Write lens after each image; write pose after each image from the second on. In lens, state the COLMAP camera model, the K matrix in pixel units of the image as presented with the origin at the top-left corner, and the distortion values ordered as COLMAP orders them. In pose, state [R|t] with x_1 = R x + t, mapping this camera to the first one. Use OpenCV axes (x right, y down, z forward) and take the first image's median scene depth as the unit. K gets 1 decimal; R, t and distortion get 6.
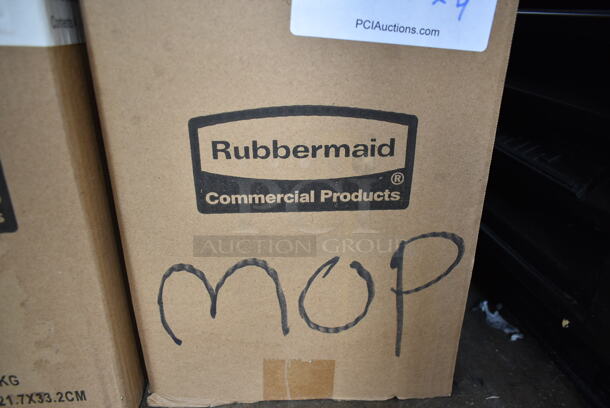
lens RADIAL K [[504.5, 0, 305.1], [0, 504.5, 206.3], [0, 0, 1]] dist [-0.009793, 0.036716]
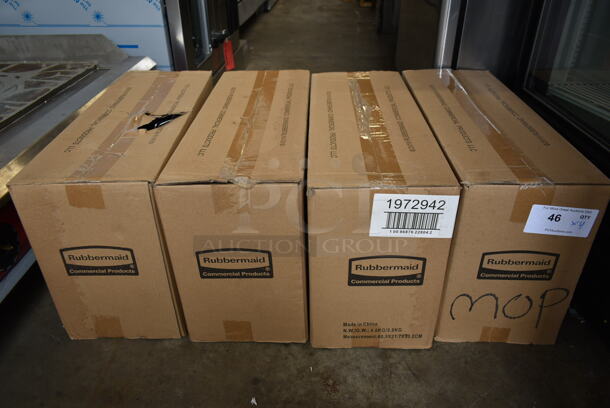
lens RADIAL K [[504.5, 0, 301.5], [0, 504.5, 203.7], [0, 0, 1]] dist [-0.009793, 0.036716]
pose [[0.995977, 0.040133, -0.080118, -0.919348], [-0.030507, 0.992551, 0.117952, -0.669532], [0.084255, -0.115034, 0.989782, -1.753630]]
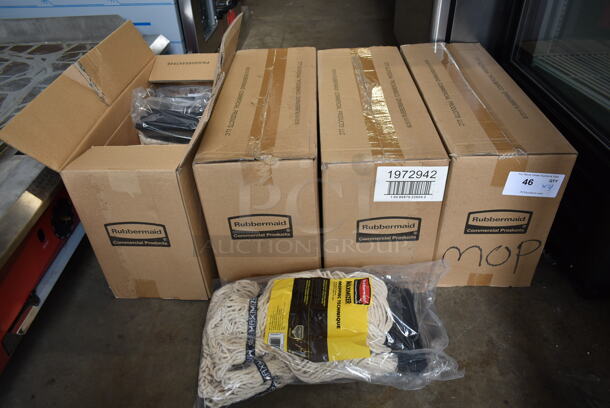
lens RADIAL K [[504.5, 0, 301.9], [0, 504.5, 210.6], [0, 0, 1]] dist [-0.009793, 0.036716]
pose [[0.996921, 0.020483, -0.075694, -0.974719], [-0.003743, 0.976611, 0.214979, -0.811326], [0.078327, -0.214034, 0.973681, -2.224728]]
